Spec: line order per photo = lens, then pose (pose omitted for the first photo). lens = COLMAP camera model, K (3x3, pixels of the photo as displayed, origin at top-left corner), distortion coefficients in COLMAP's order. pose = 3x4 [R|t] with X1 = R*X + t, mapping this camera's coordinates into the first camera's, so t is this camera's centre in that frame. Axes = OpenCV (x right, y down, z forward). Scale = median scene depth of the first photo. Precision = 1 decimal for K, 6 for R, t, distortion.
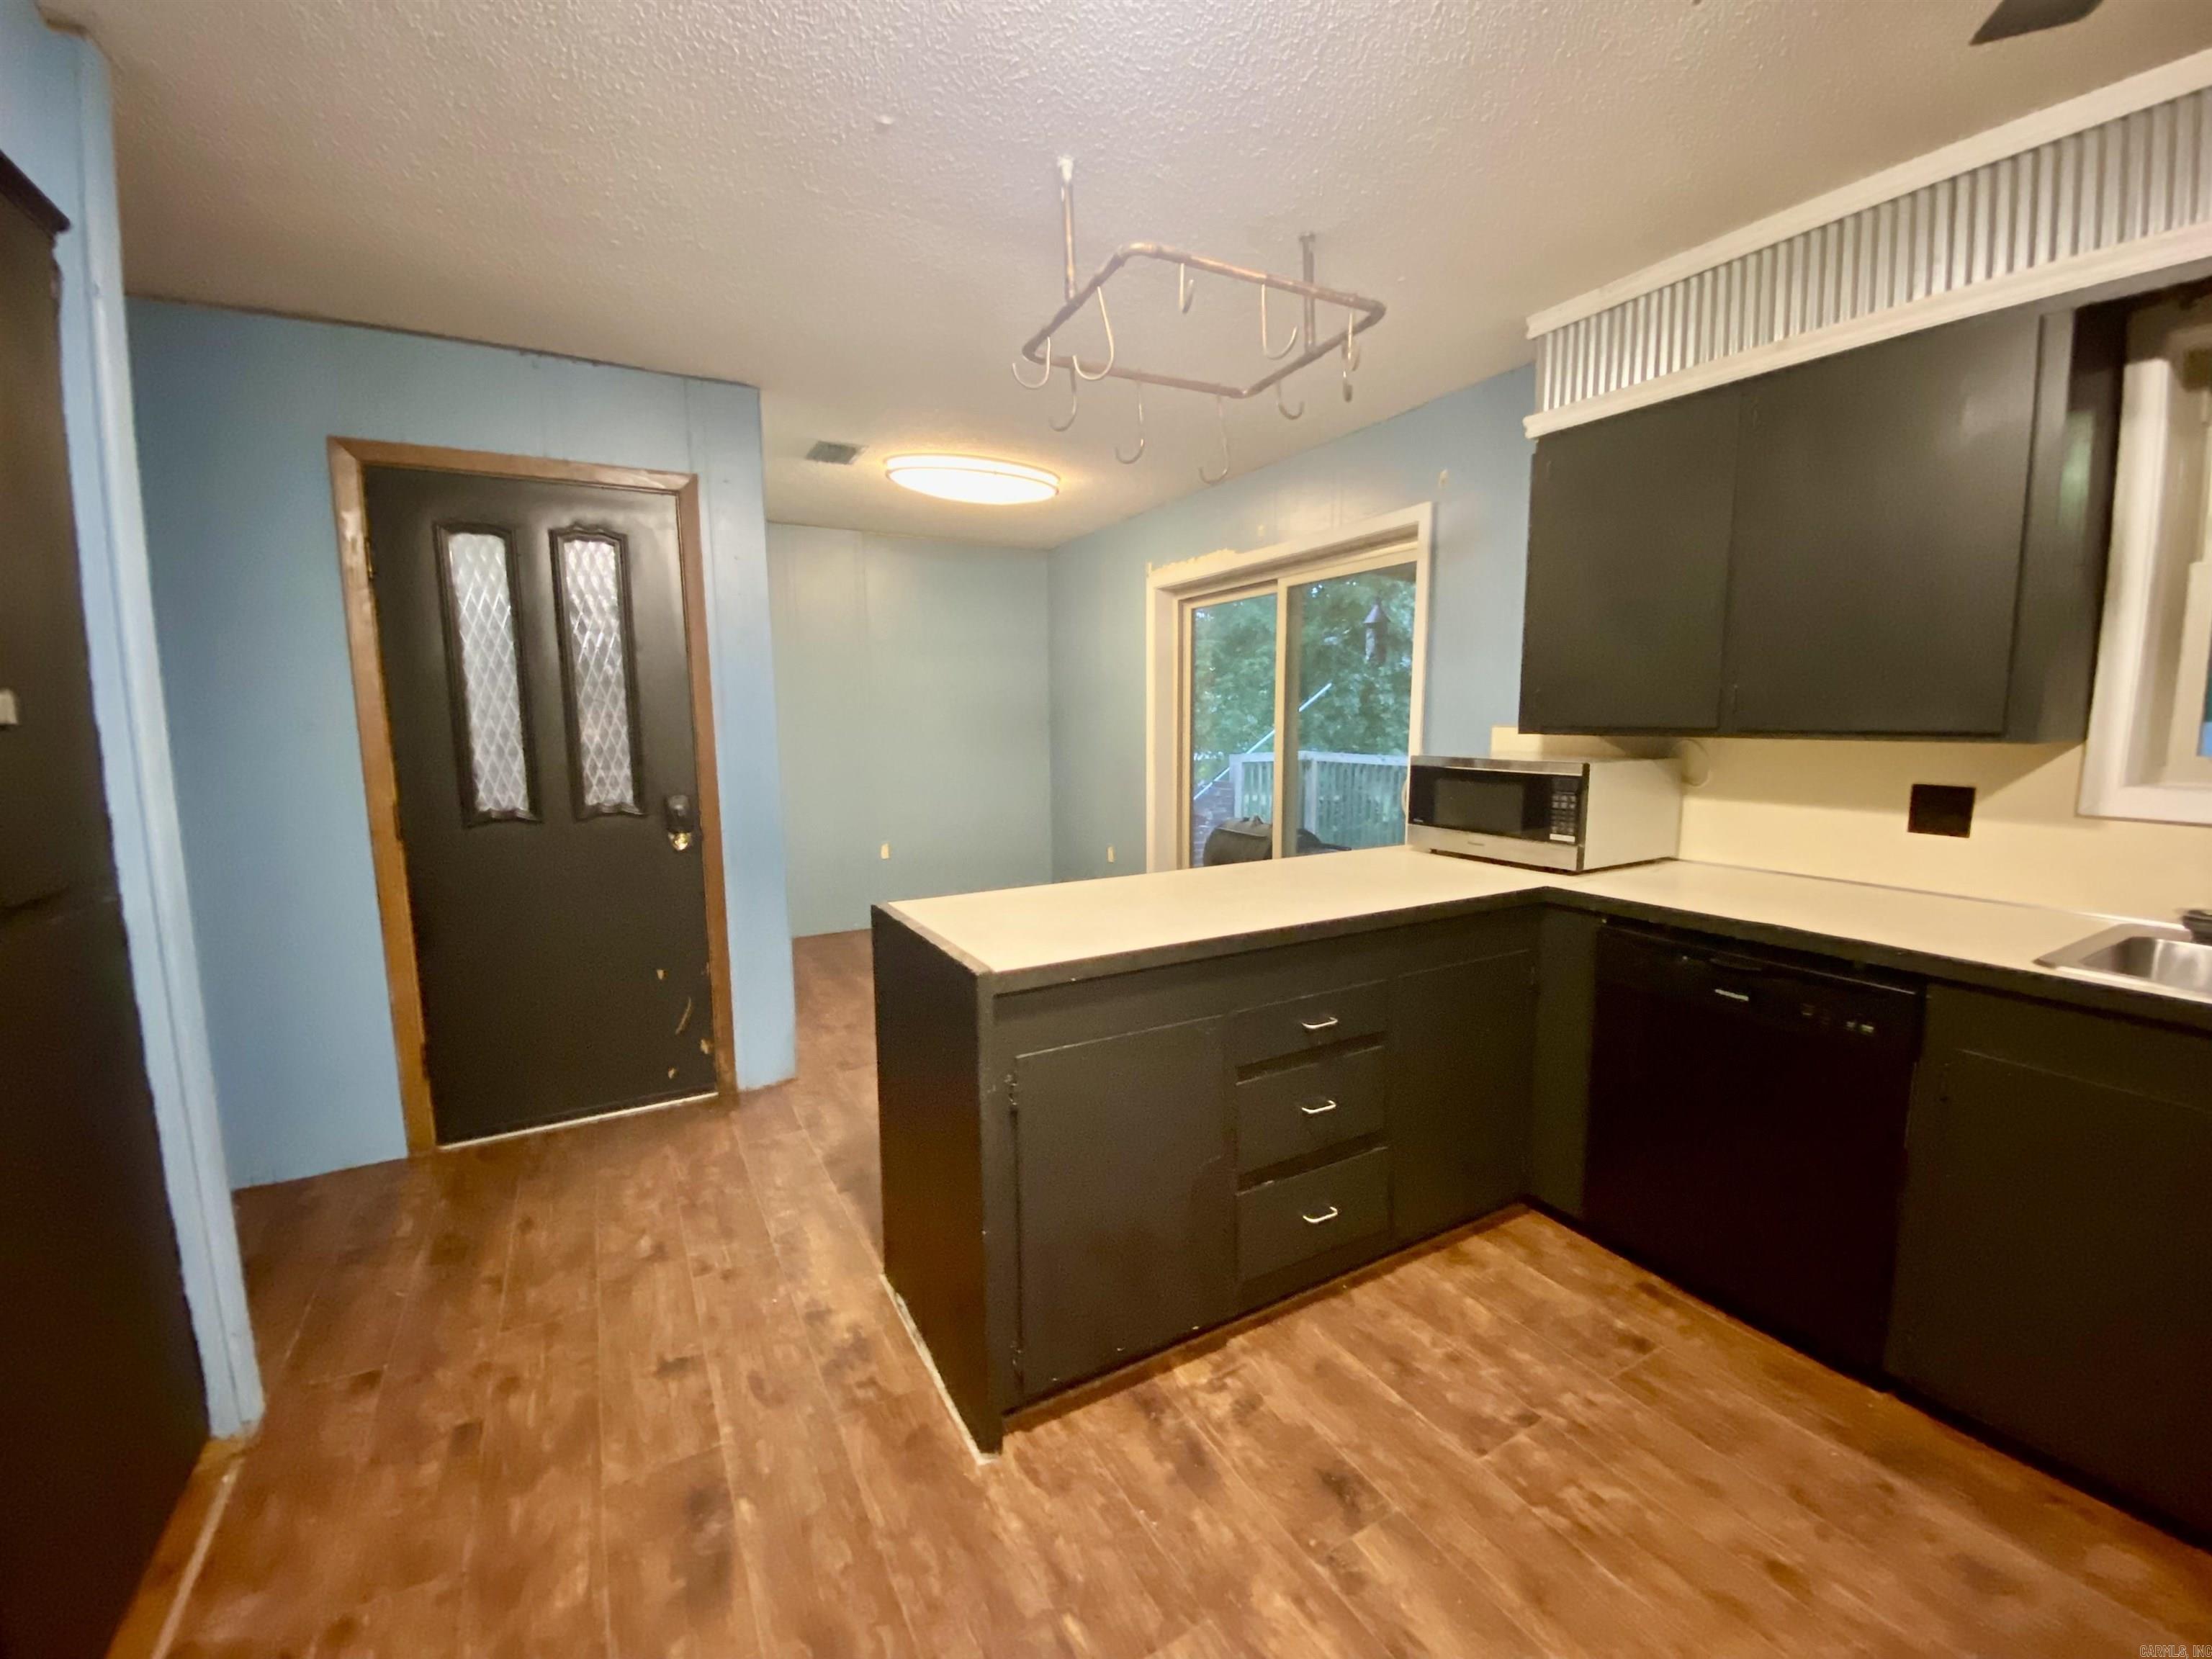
lens RADIAL K [[891.6, 0, 1095.5], [0, 891.6, 823.5], [0, 0, 1]] dist [0.013006, -0.019020]
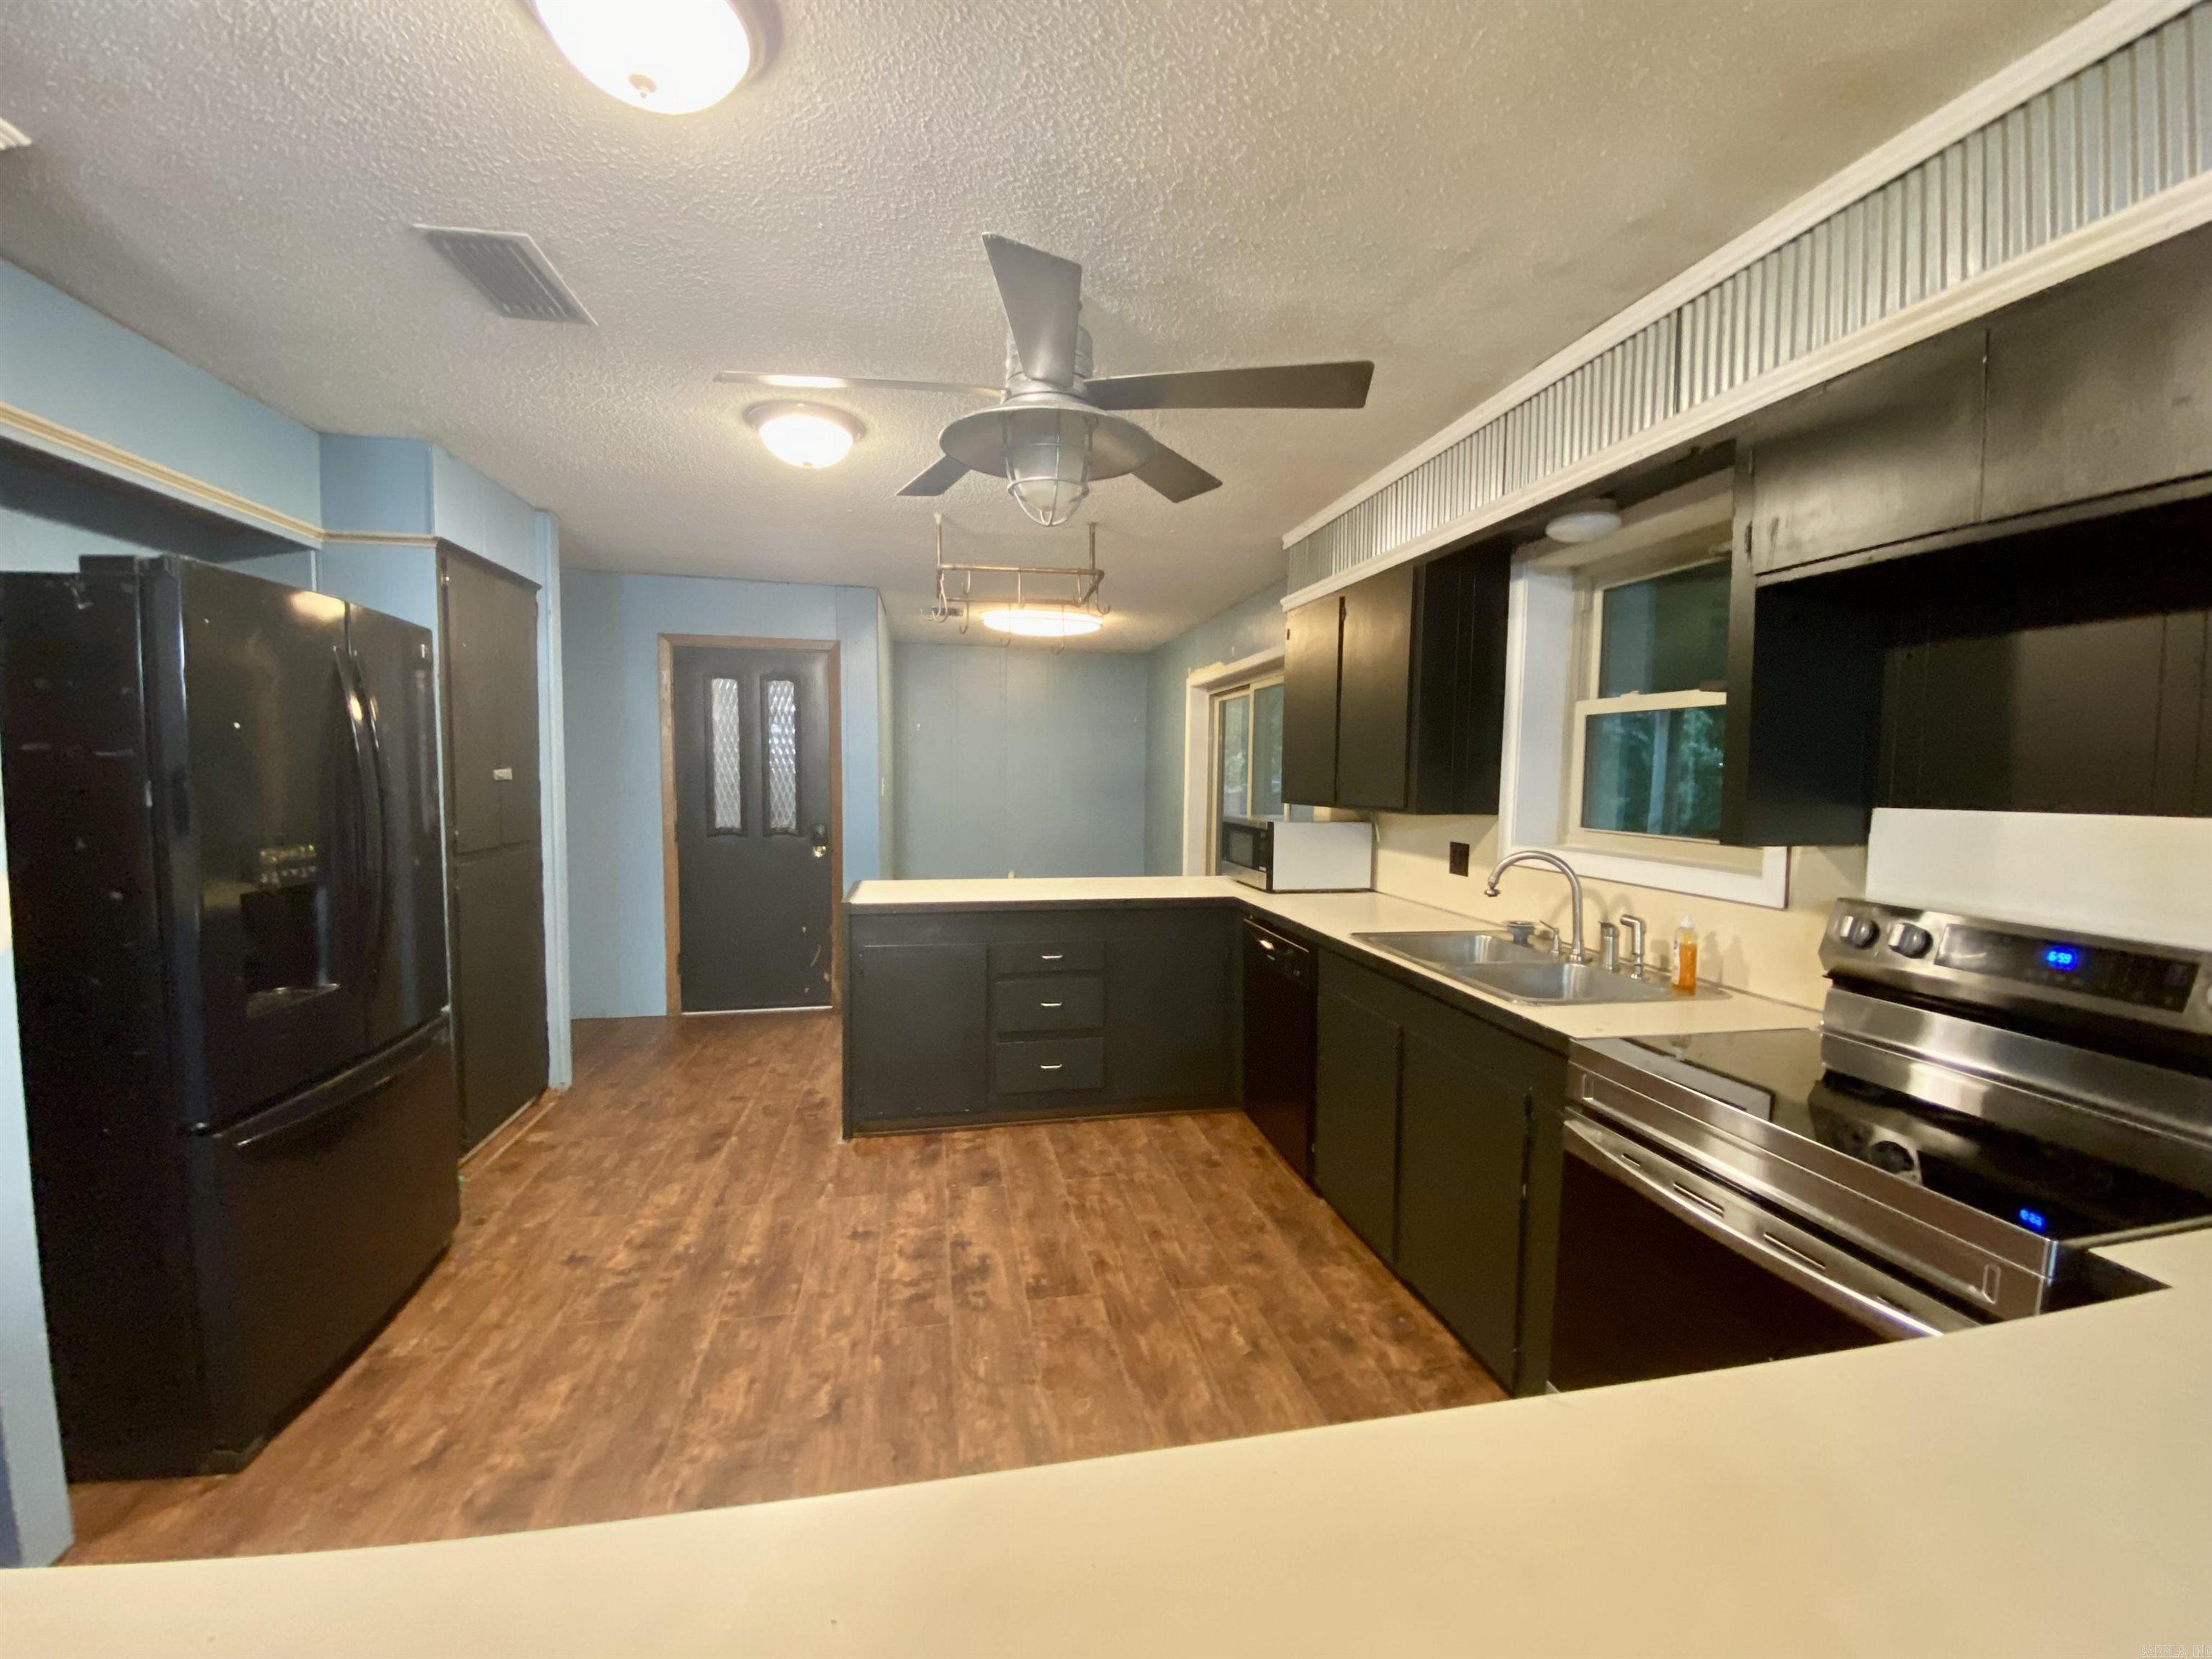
lens RADIAL K [[891.6, 0, 1095.5], [0, 891.6, 823.5], [0, 0, 1]] dist [0.013006, -0.019020]
pose [[0.948356, 0.037006, -0.315043, 0.706587], [-0.059106, 0.996393, -0.060884, 0.048326], [0.311654, 0.076361, 0.947122, -0.551531]]
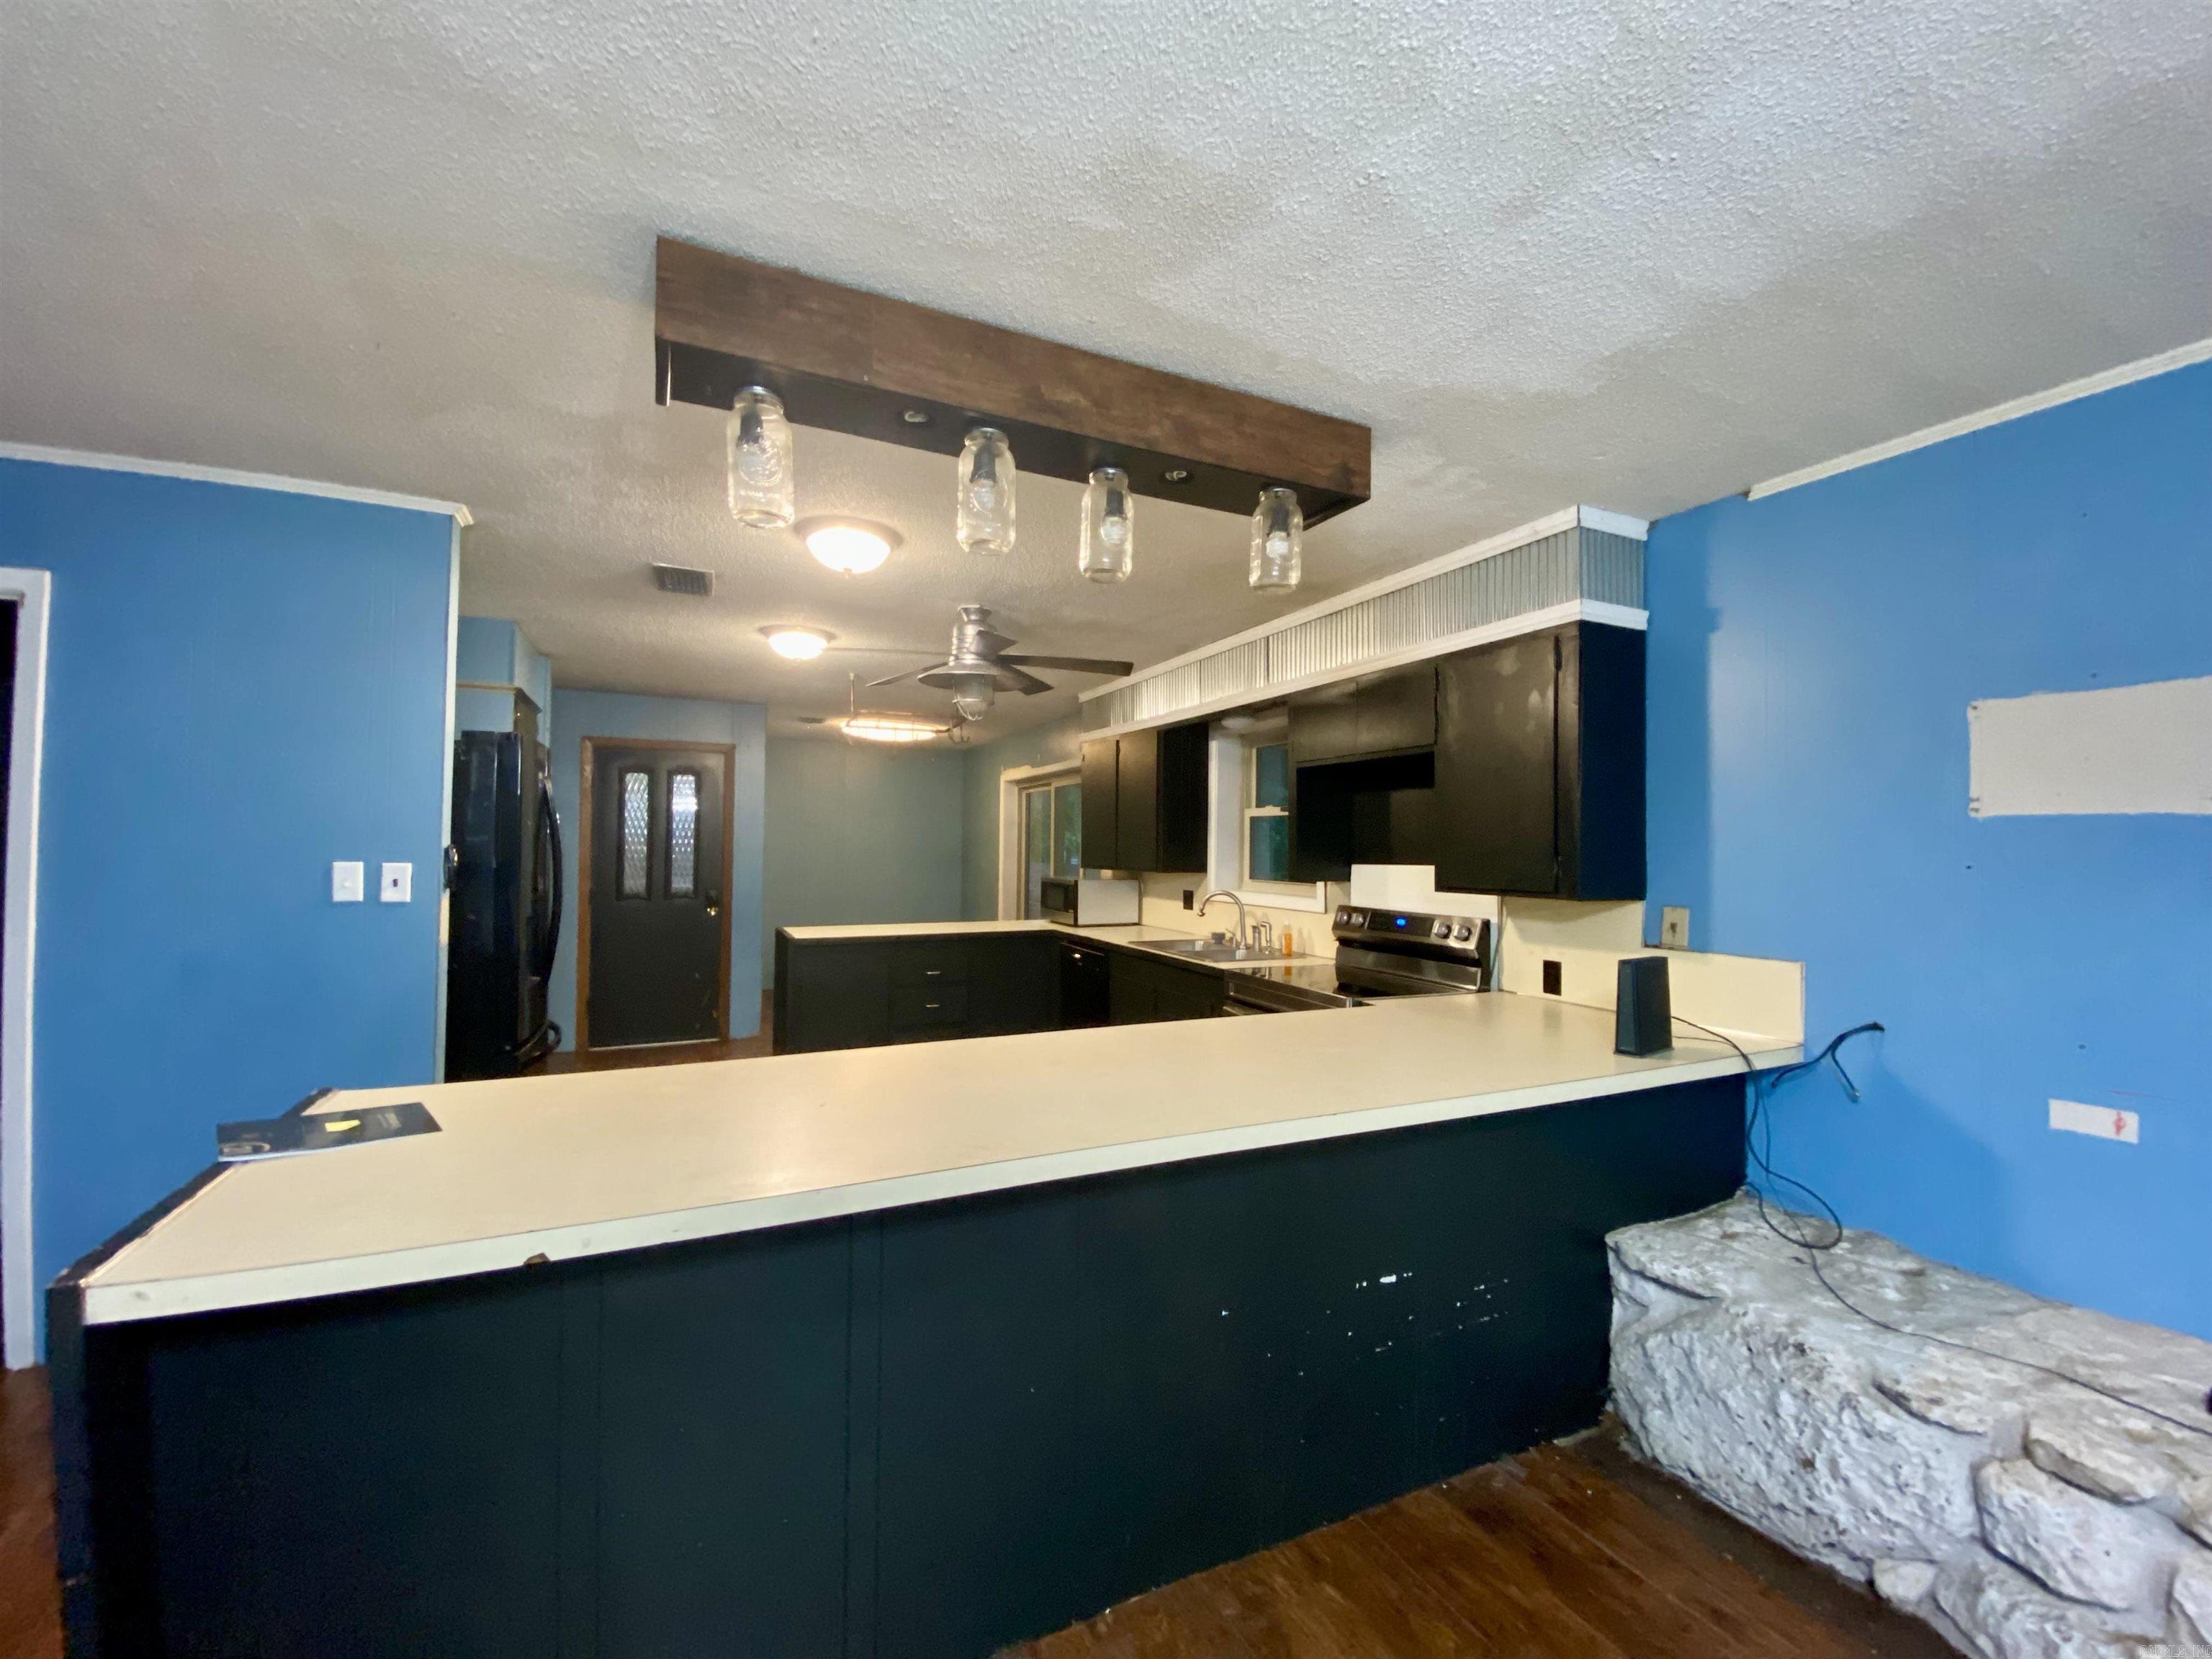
lens RADIAL K [[891.6, 0, 1095.5], [0, 891.6, 823.5], [0, 0, 1]] dist [0.013006, -0.019020]
pose [[0.997260, 0.015972, -0.072236, 0.729042], [-0.026983, 0.987682, -0.154131, 0.142099], [0.068884, 0.155658, 0.985406, -1.302849]]
